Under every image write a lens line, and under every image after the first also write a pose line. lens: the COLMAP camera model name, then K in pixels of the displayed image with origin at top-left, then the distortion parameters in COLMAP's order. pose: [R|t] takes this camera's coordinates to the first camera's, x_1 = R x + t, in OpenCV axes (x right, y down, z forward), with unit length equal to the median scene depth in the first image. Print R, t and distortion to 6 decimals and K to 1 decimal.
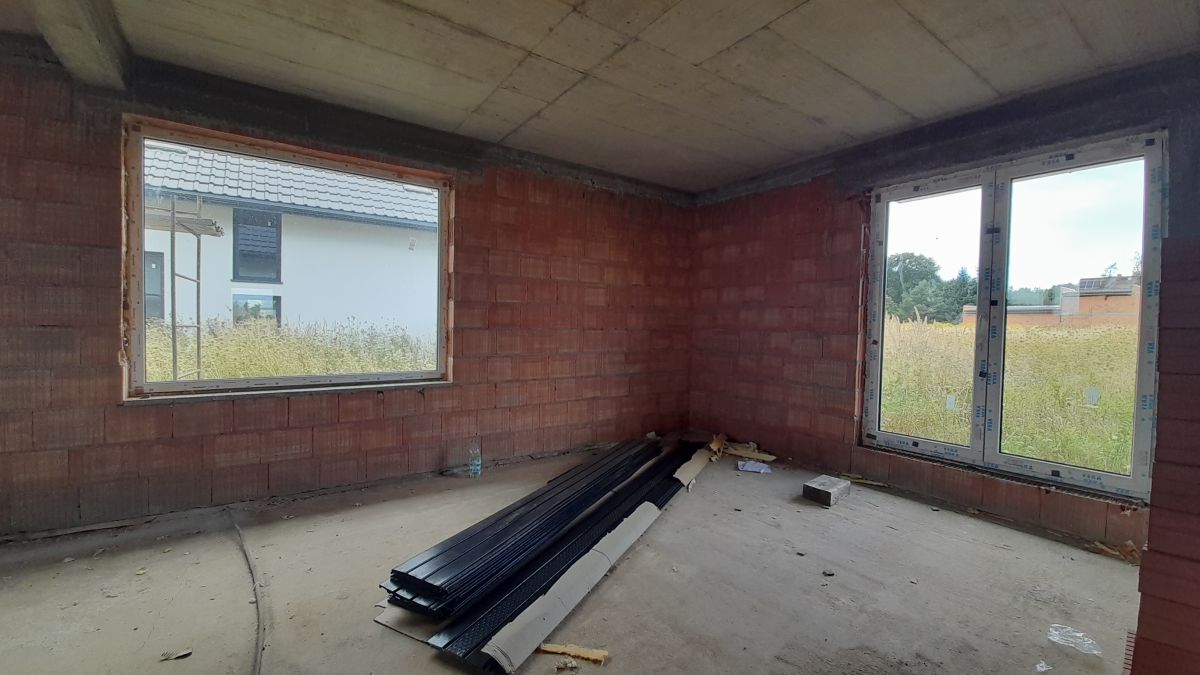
lens RADIAL K [[470.0, 0, 602.6], [0, 470.0, 335.4], [0, 0, 1]] dist [0.008848, -0.012520]
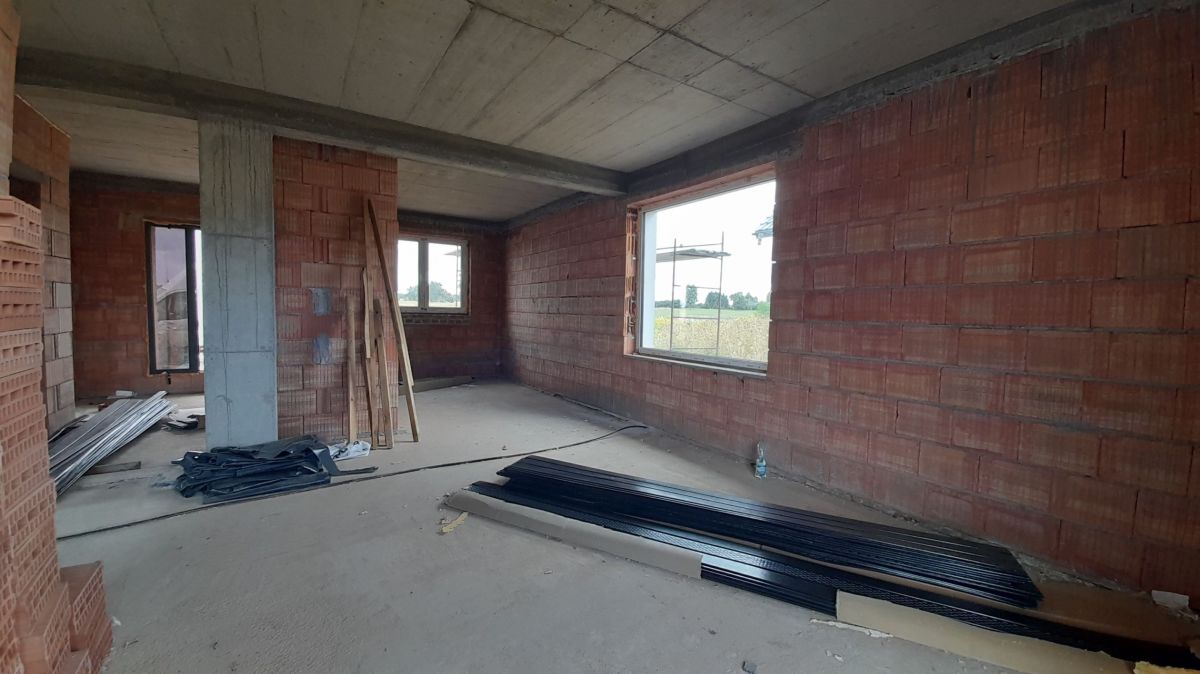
lens RADIAL K [[470.0, 0, 602.6], [0, 470.0, 334.9], [0, 0, 1]] dist [0.008848, -0.012520]
pose [[-0.035701, 0.033616, -0.998797, 0.600633], [-0.043479, 0.998436, 0.035158, -0.004031], [0.998416, 0.044682, -0.034184, 0.634338]]
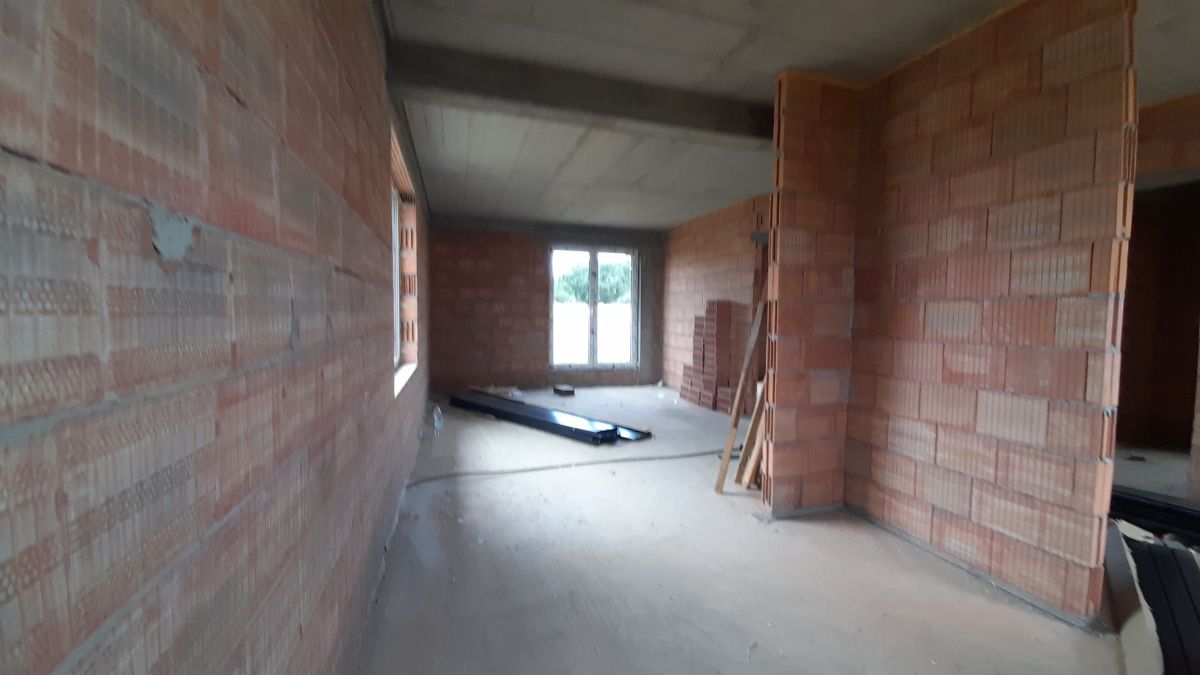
lens RADIAL K [[470.0, 0, 602.6], [0, 470.0, 335.4], [0, 0, 1]] dist [0.008848, -0.012520]
pose [[0.301926, -0.063601, 0.951207, -1.198298], [0.016880, 0.997972, 0.061370, -0.042611], [-0.953182, -0.002472, 0.302387, 0.165619]]
